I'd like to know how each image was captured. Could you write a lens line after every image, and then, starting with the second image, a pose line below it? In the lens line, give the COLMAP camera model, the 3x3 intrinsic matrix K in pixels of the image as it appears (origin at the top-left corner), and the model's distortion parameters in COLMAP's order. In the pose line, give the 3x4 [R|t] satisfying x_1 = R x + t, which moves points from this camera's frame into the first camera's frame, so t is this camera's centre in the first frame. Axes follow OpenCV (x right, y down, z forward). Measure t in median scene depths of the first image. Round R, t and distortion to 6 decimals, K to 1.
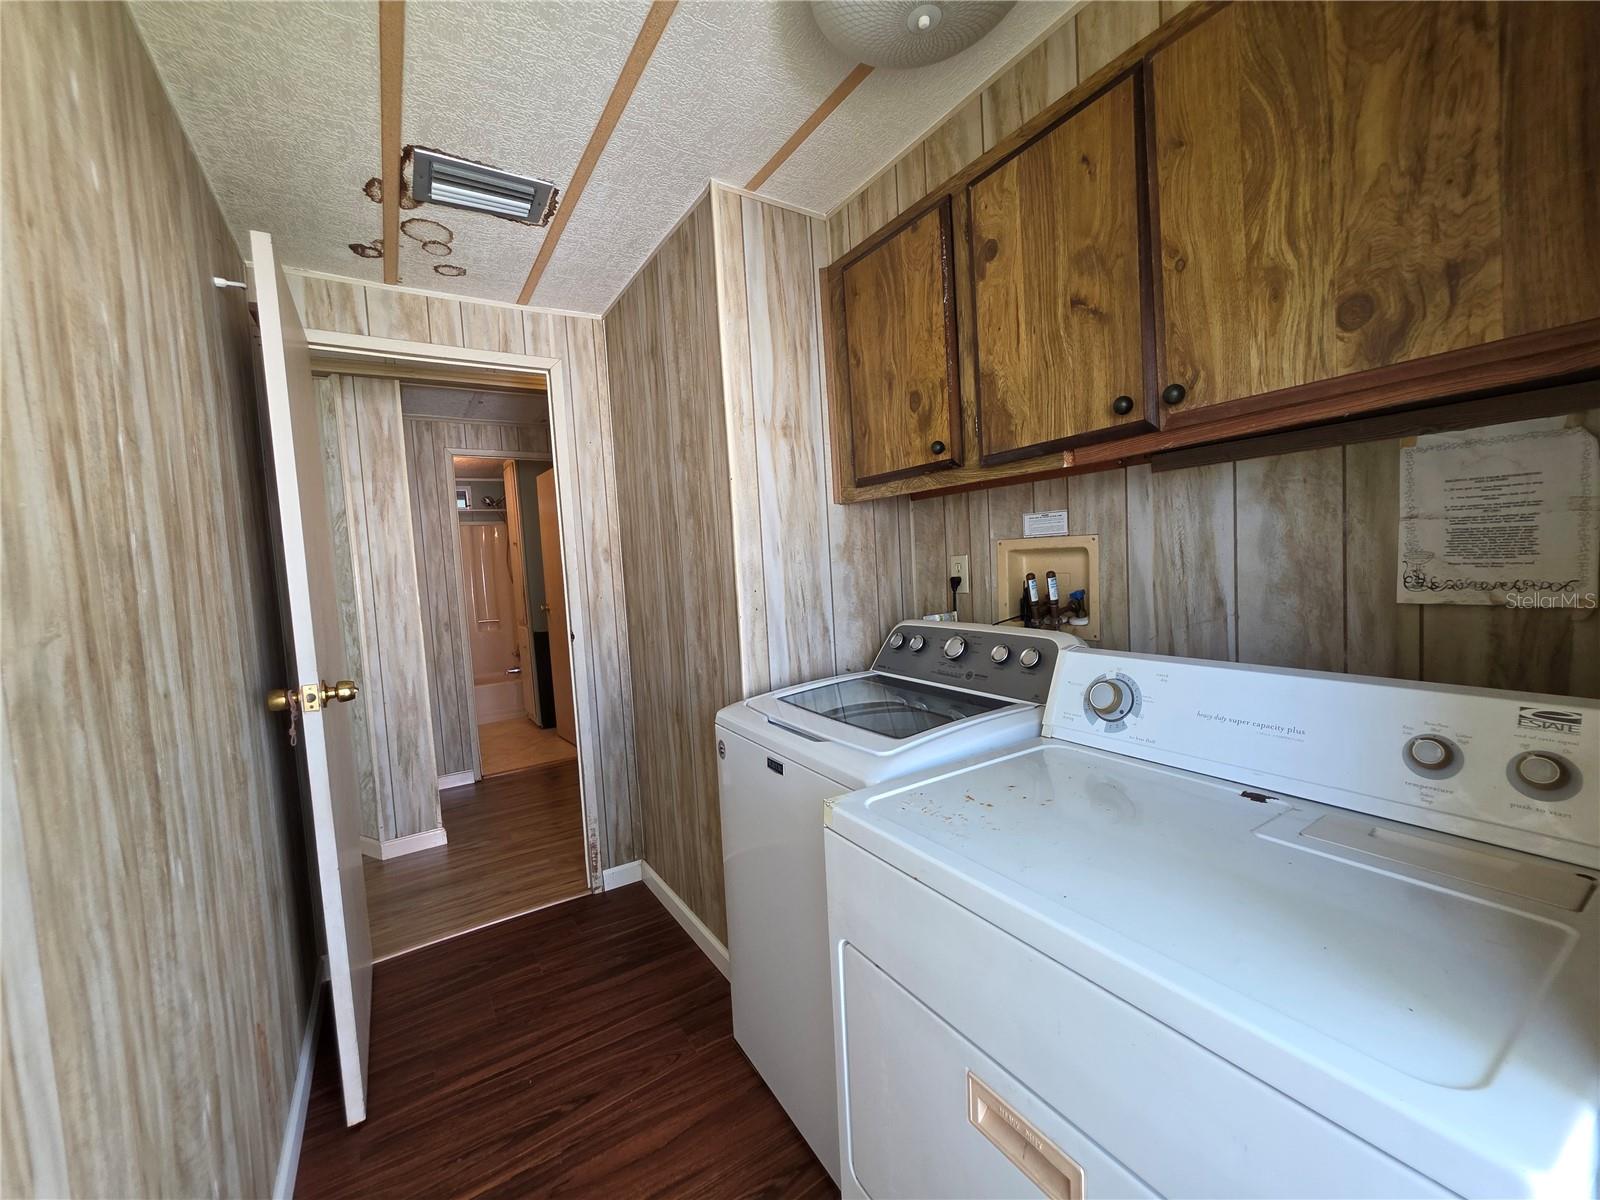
lens RADIAL K [[643.6, 0, 802.7], [0, 643.6, 599.0], [0, 0, 1]] dist [0.001317, -0.000732]
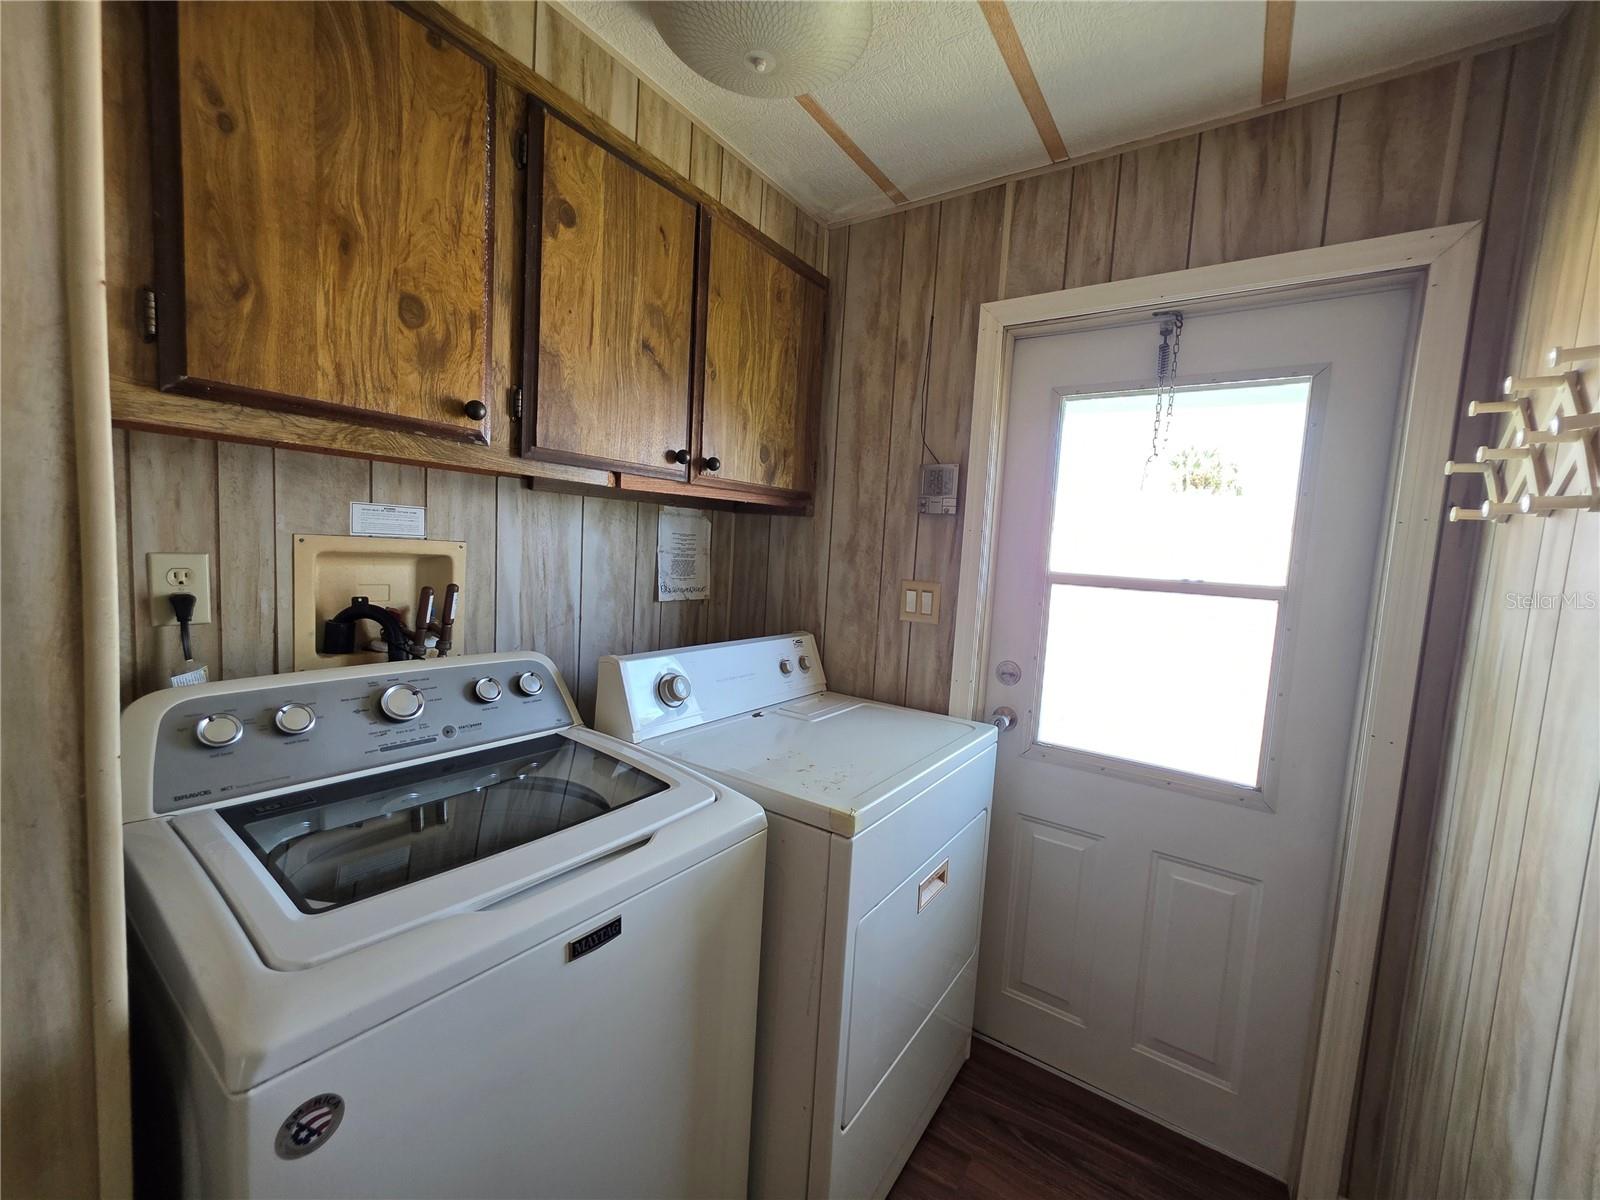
lens RADIAL K [[643.6, 0, 802.7], [0, 643.6, 599.0], [0, 0, 1]] dist [0.001317, -0.000732]
pose [[-0.394623, -0.044452, 0.917767, -0.644067], [0.019914, 0.998181, 0.056909, -0.072527], [-0.918627, 0.040734, -0.393019, 1.071700]]
